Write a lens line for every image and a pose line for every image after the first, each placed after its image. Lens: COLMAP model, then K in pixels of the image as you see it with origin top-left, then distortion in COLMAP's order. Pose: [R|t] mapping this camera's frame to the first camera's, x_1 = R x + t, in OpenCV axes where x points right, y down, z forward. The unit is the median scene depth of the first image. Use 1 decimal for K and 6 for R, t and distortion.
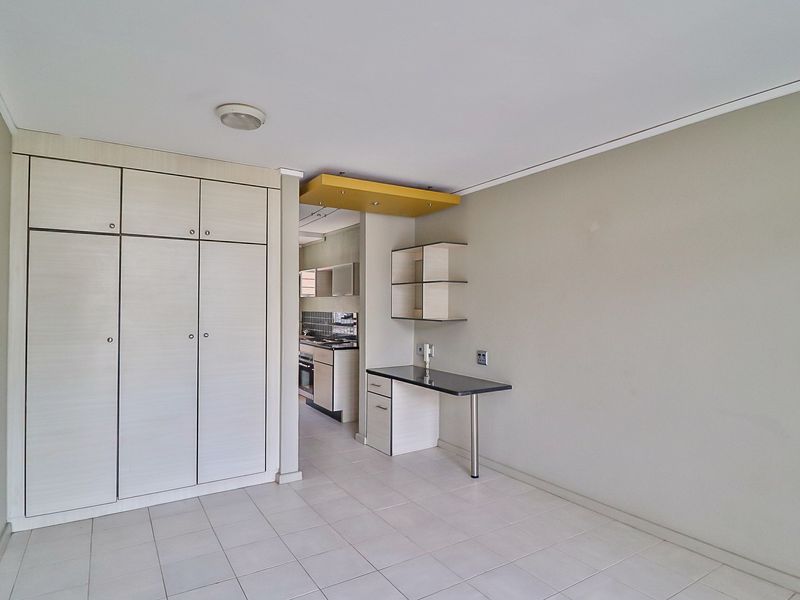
lens RADIAL K [[468.4, 0, 401.9], [0, 468.4, 296.0], [0, 0, 1]] dist [0.000641, -0.011366]
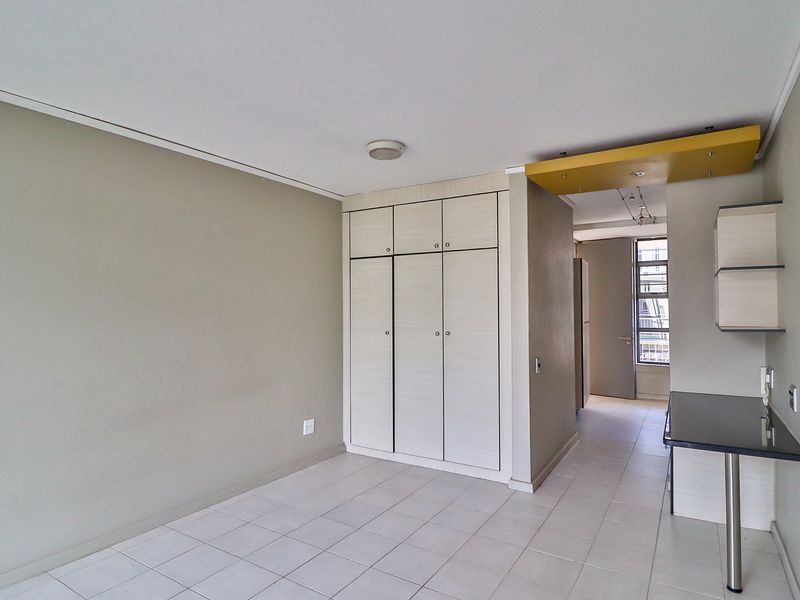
lens RADIAL K [[468.4, 0, 401.9], [0, 468.4, 296.0], [0, 0, 1]] dist [0.000641, -0.011366]
pose [[0.433905, -0.022519, -0.900677, 0.573242], [0.024519, 0.999612, -0.013180, 0.003686], [0.900625, -0.016364, 0.434289, 0.396864]]
